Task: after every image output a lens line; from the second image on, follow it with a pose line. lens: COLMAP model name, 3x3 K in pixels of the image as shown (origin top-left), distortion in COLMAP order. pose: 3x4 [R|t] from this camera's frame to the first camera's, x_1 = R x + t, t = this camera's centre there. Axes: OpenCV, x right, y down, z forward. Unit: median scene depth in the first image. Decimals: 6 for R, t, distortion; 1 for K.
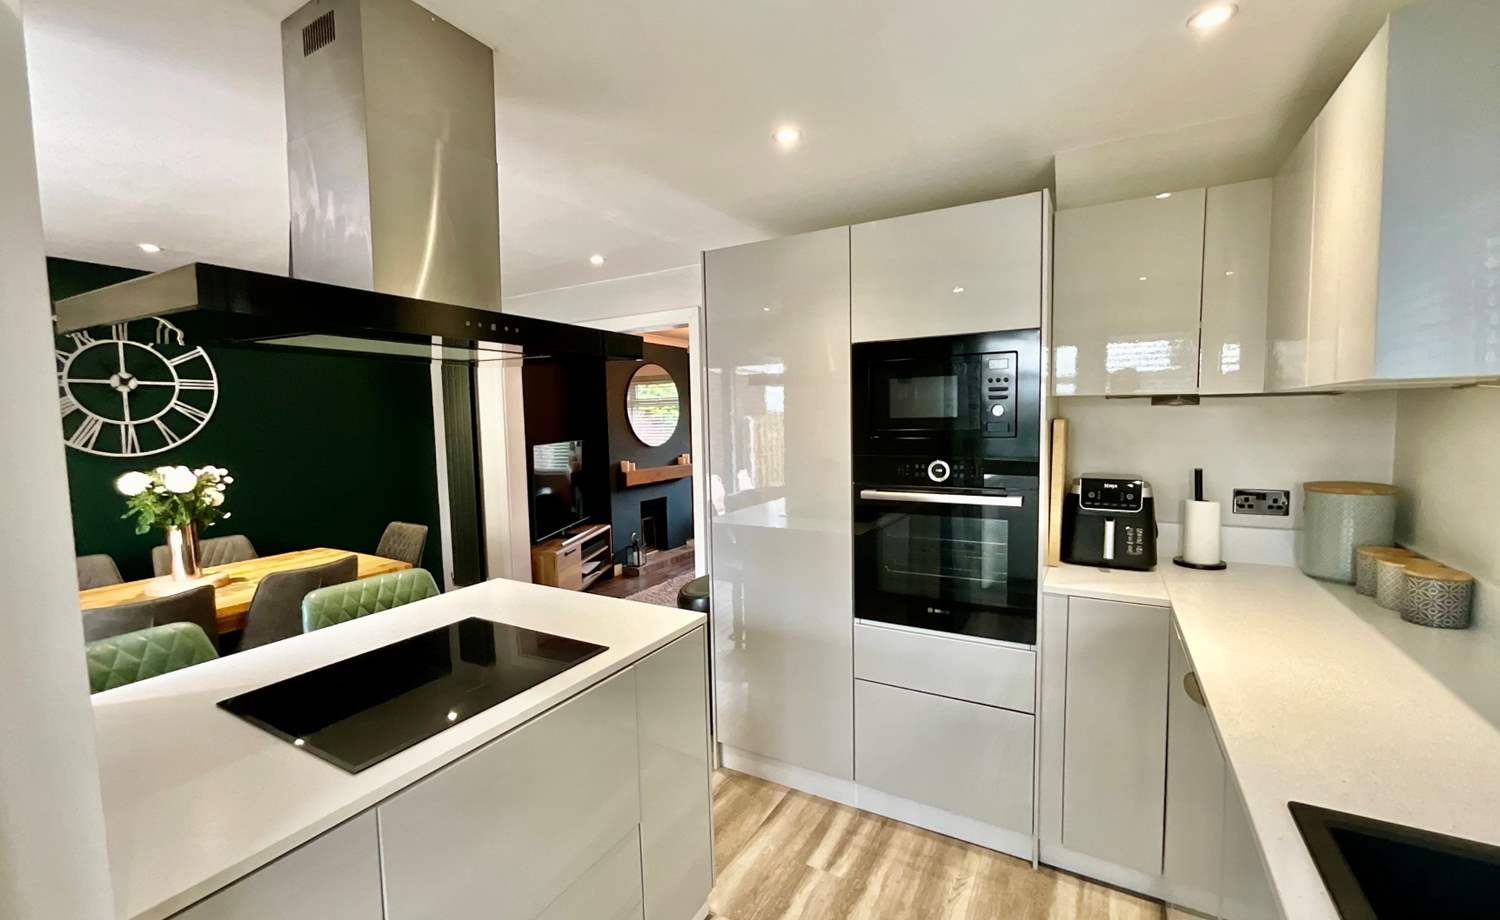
lens RADIAL K [[617.2, 0, 744.9], [0, 617.2, 460.8], [0, 0, 1]] dist [-0.003507, 0.001779]
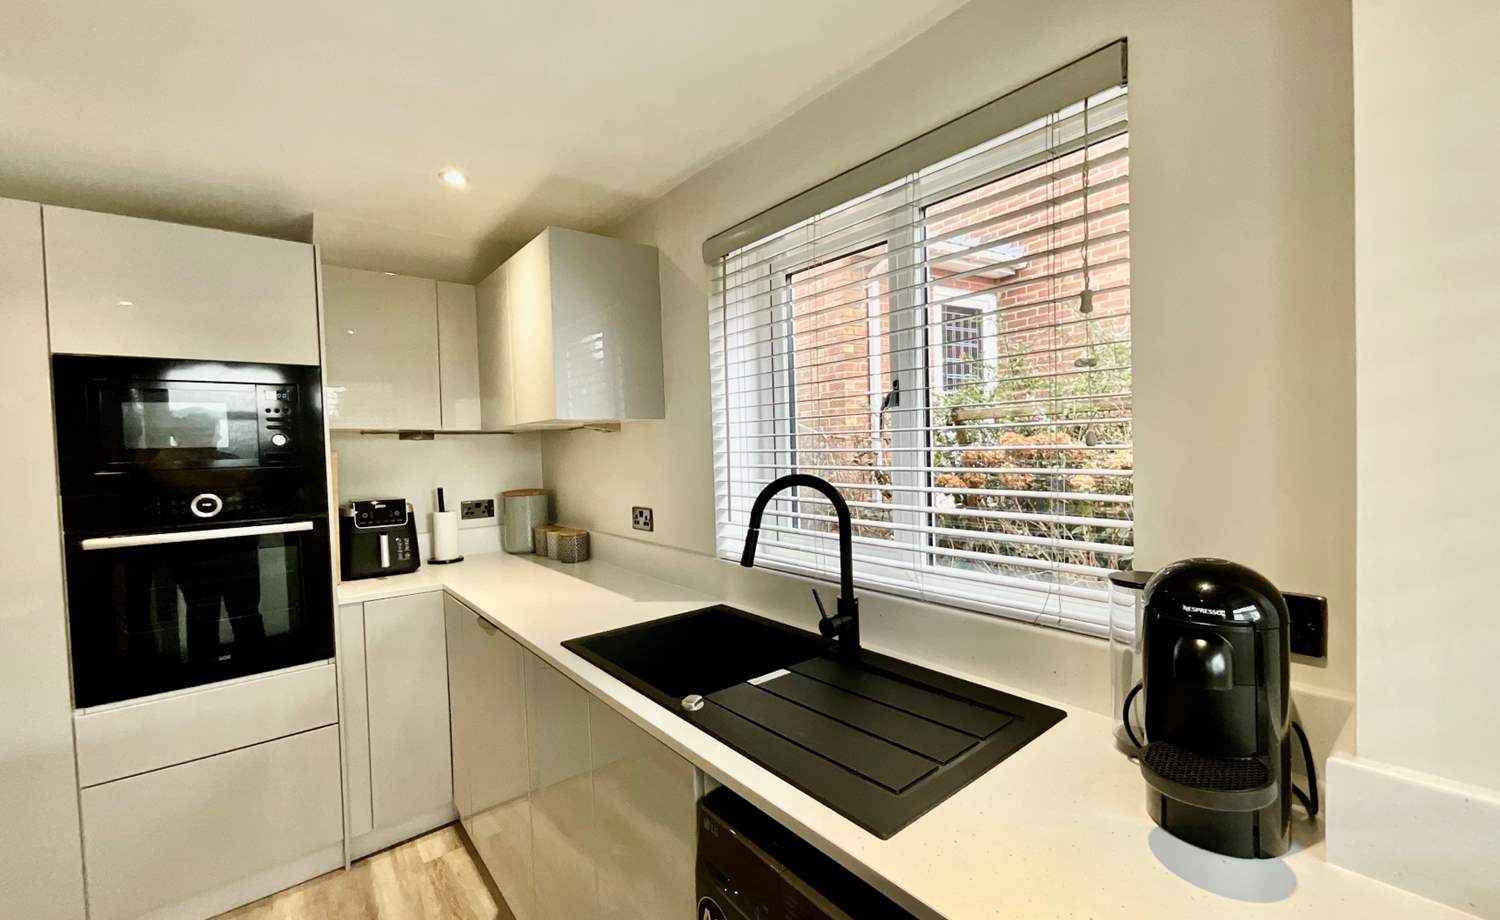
lens RADIAL K [[617.2, 0, 750.0], [0, 617.2, 462.4], [0, 0, 1]] dist [-0.003507, 0.001779]
pose [[0.356518, -0.015387, 0.934162, -0.257662], [0.092101, 0.995573, -0.018752, 0.045017], [-0.929738, 0.092722, 0.356357, -0.086838]]
